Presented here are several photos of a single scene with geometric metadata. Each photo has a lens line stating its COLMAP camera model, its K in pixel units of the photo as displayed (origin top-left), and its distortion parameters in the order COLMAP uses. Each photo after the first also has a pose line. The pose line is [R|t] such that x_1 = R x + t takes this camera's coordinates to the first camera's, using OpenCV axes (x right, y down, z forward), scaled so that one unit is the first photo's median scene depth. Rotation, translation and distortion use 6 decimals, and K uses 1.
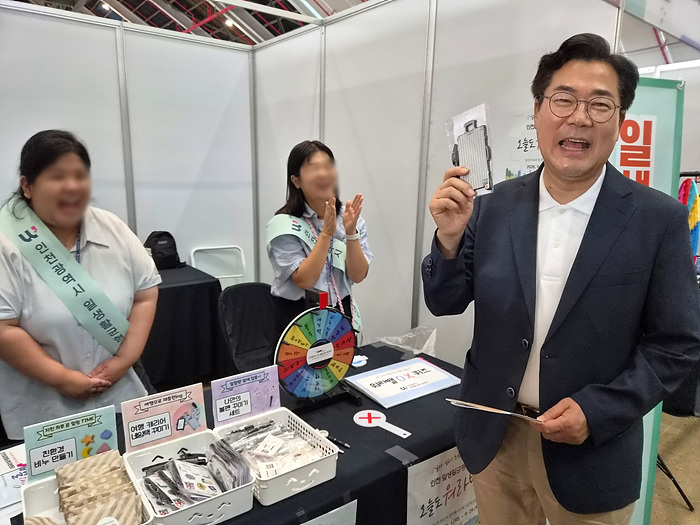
lens RADIAL K [[470.2, 0, 349.4], [0, 470.2, 262.1], [0, 0, 1]] dist [0.005666, 0.001810]
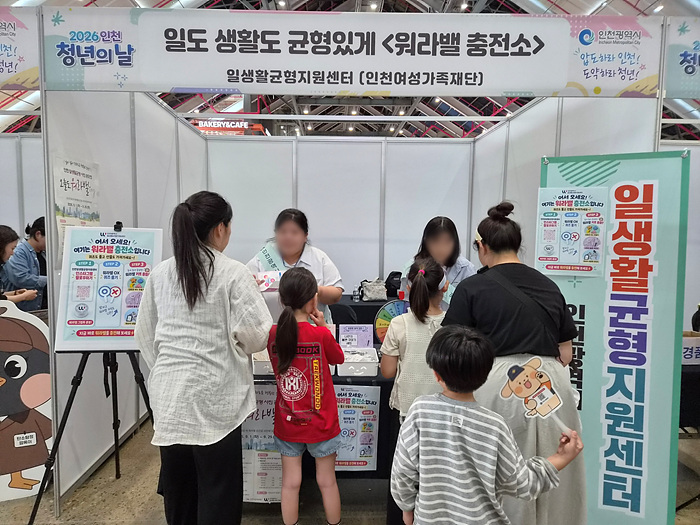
lens RADIAL K [[470.2, 0, 349.4], [0, 470.2, 262.1], [0, 0, 1]] dist [0.005666, 0.001810]
pose [[0.797213, 0.016216, -0.603480, 0.765447], [-0.093170, 0.990967, -0.096451, 0.124532], [0.596465, 0.133118, 0.791523, -0.530022]]
